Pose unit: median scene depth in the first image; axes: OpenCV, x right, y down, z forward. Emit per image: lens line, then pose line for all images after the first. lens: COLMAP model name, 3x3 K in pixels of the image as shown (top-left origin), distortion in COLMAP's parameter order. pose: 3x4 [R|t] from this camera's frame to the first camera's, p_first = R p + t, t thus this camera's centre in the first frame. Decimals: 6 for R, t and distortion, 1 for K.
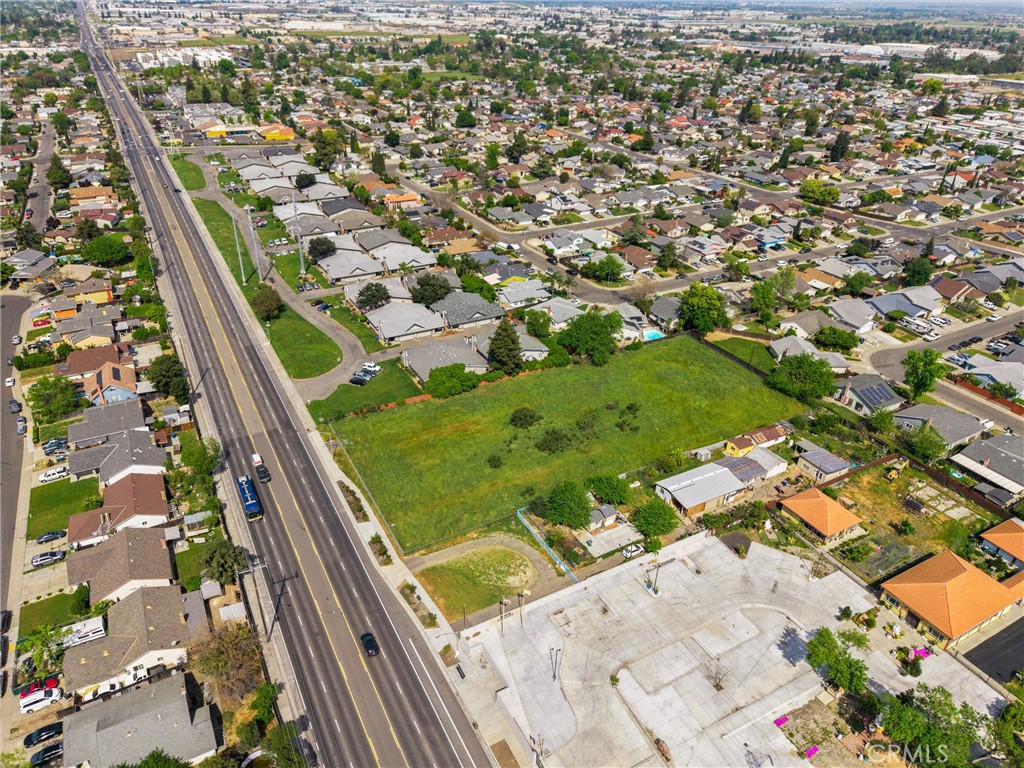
lens RADIAL K [[685.1, 0, 509.8], [0, 685.1, 385.8], [0, 0, 1]] dist [0.017608, -0.015650]
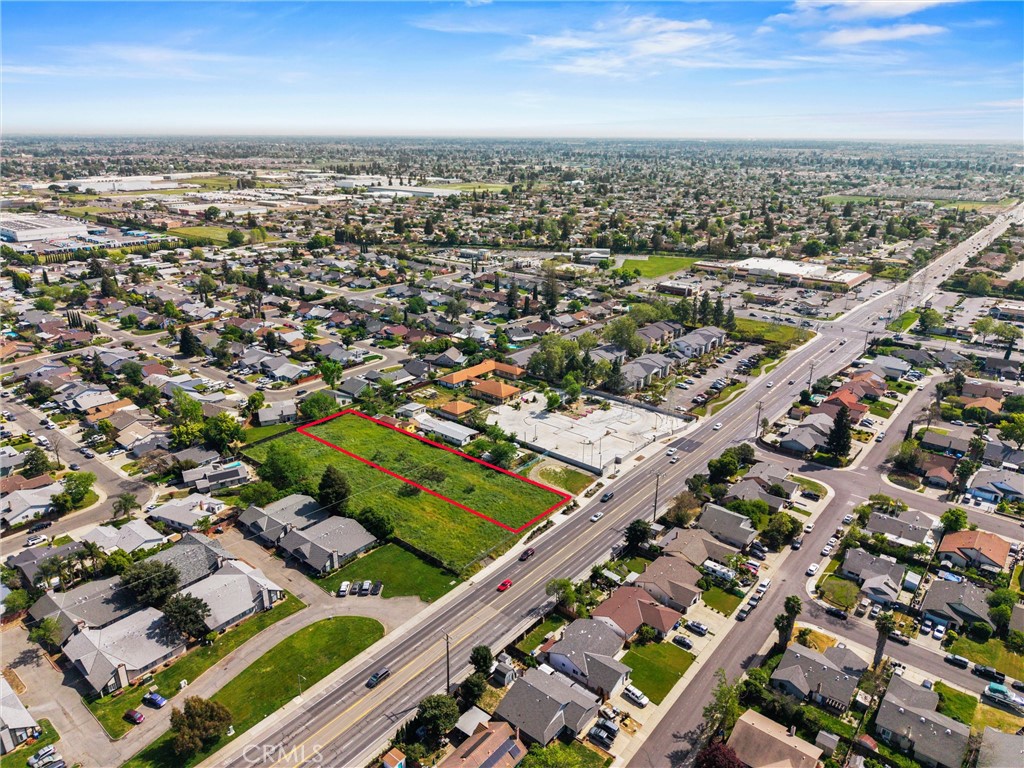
lens RADIAL K [[684.8, 0, 513.9], [0, 684.8, 383.9], [0, 0, 1]] dist [0.016699, -0.019689]
pose [[-0.372499, -0.335932, 0.865098, -0.891905], [0.450667, 0.749411, 0.485060, -0.517528], [-0.811261, 0.570555, -0.127761, 0.700508]]
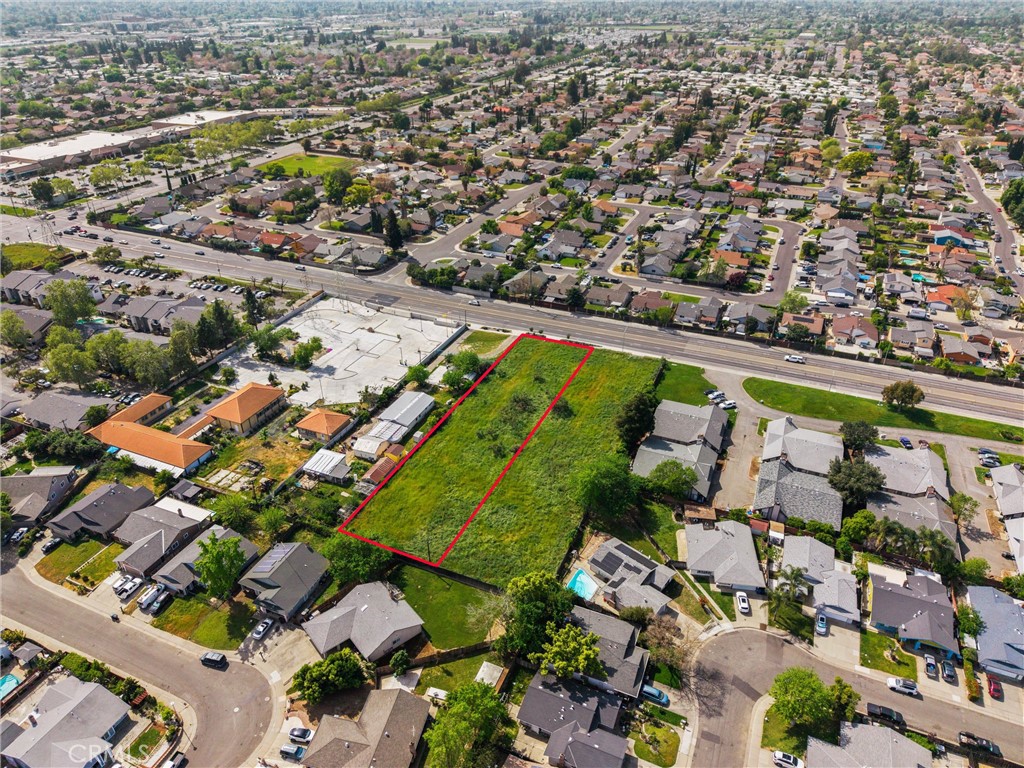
lens RADIAL K [[684.8, 0, 510.4], [0, 684.8, 384.3], [0, 0, 1]] dist [0.016699, -0.019689]
pose [[-0.784176, 0.297845, -0.544386, 0.575648], [-0.324254, 0.551308, 0.768713, -0.684335], [0.529082, 0.779325, -0.335745, 1.041247]]
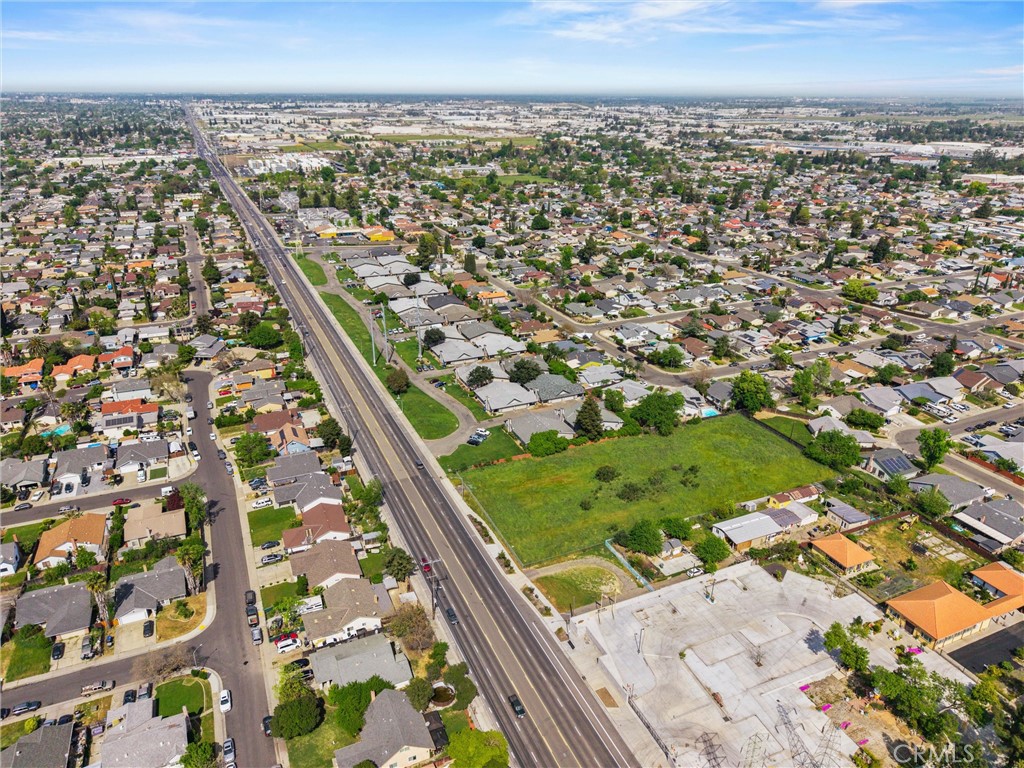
lens RADIAL K [[685.1, 0, 509.2], [0, 685.1, 382.0], [0, 0, 1]] dist [0.017608, -0.015650]
pose [[0.996563, 0.019497, -0.080512, -0.047877], [-0.029005, 0.992510, -0.118670, 0.026411], [0.077595, 0.120597, 0.989664, -0.235733]]
